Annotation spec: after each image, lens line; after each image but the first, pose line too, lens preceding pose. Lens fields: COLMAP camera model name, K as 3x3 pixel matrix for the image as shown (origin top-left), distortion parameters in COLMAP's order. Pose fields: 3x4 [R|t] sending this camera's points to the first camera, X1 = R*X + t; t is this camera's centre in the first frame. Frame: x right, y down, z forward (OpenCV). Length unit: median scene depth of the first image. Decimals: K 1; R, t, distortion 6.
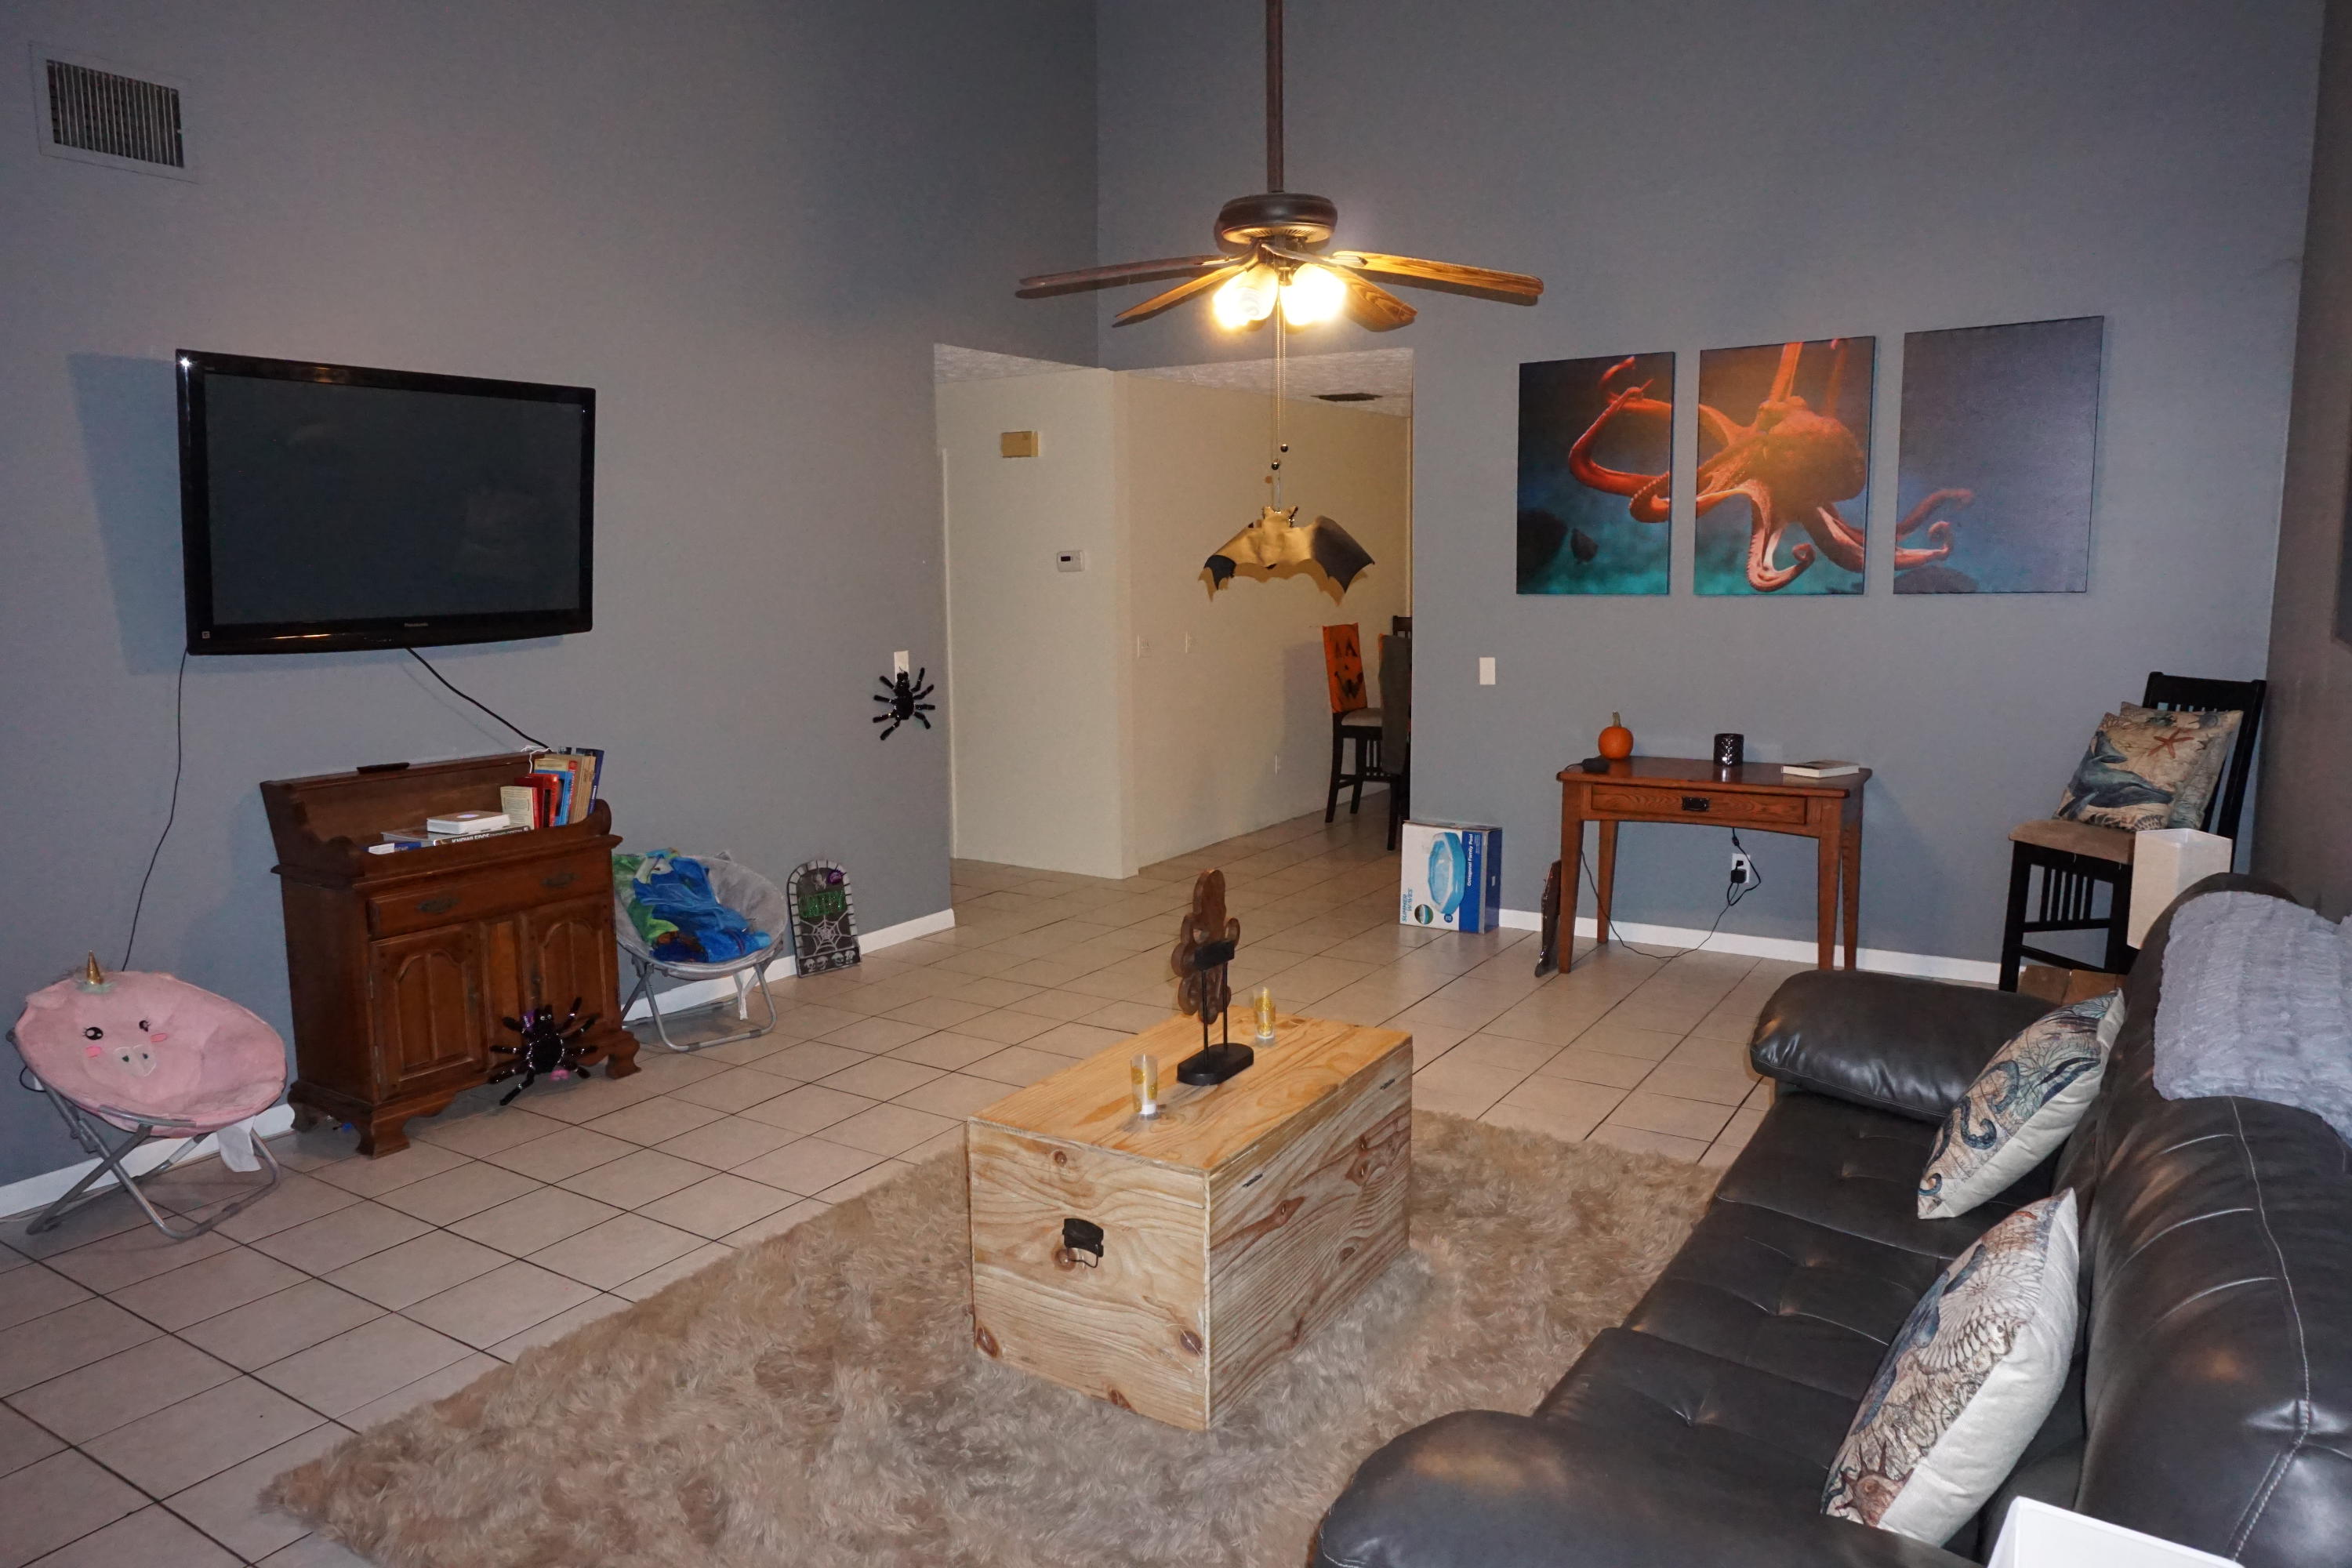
lens RADIAL K [[1561.0, 0, 1176.0], [0, 1561.0, 784.0], [0, 0, 1]] dist [-0.056385, 0.032680]
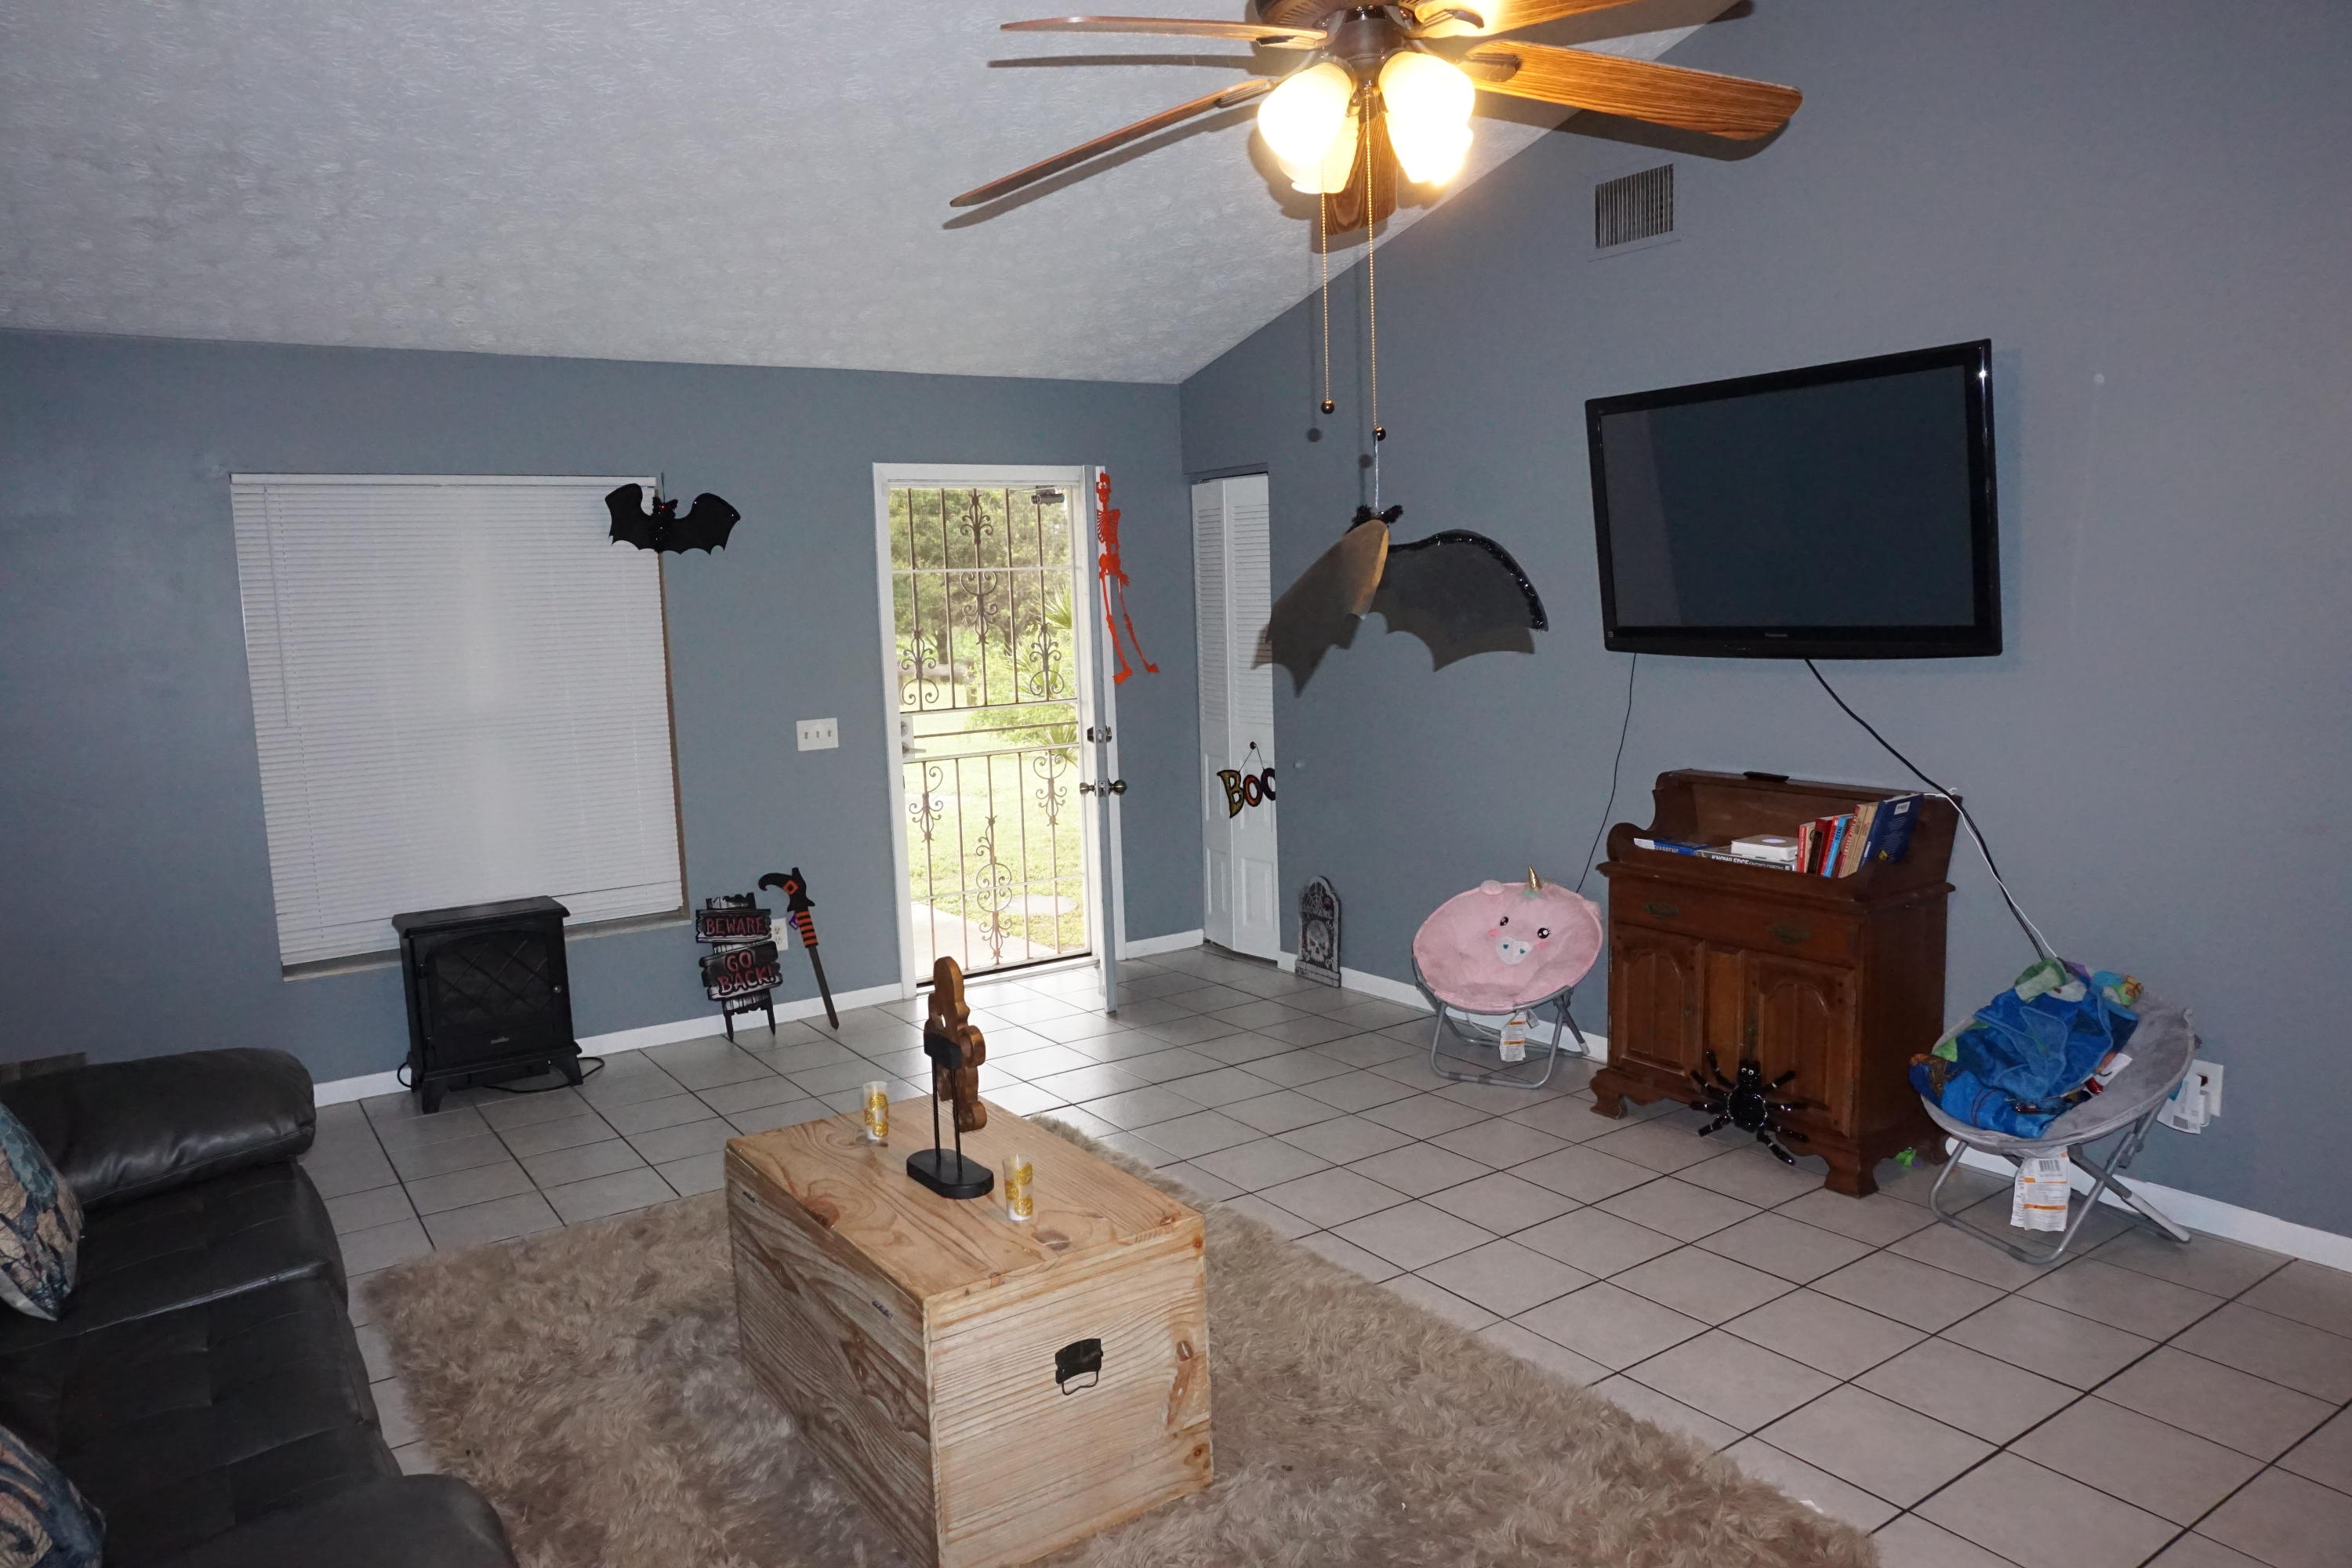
lens RADIAL K [[1561.0, 0, 1176.0], [0, 1561.0, 784.0], [0, 0, 1]] dist [-0.056385, 0.032680]
pose [[-0.401354, 0.135009, -0.905918, 0.468689], [-0.090832, 0.978334, 0.186043, -0.135115], [0.911408, 0.156956, -0.380395, 0.887460]]
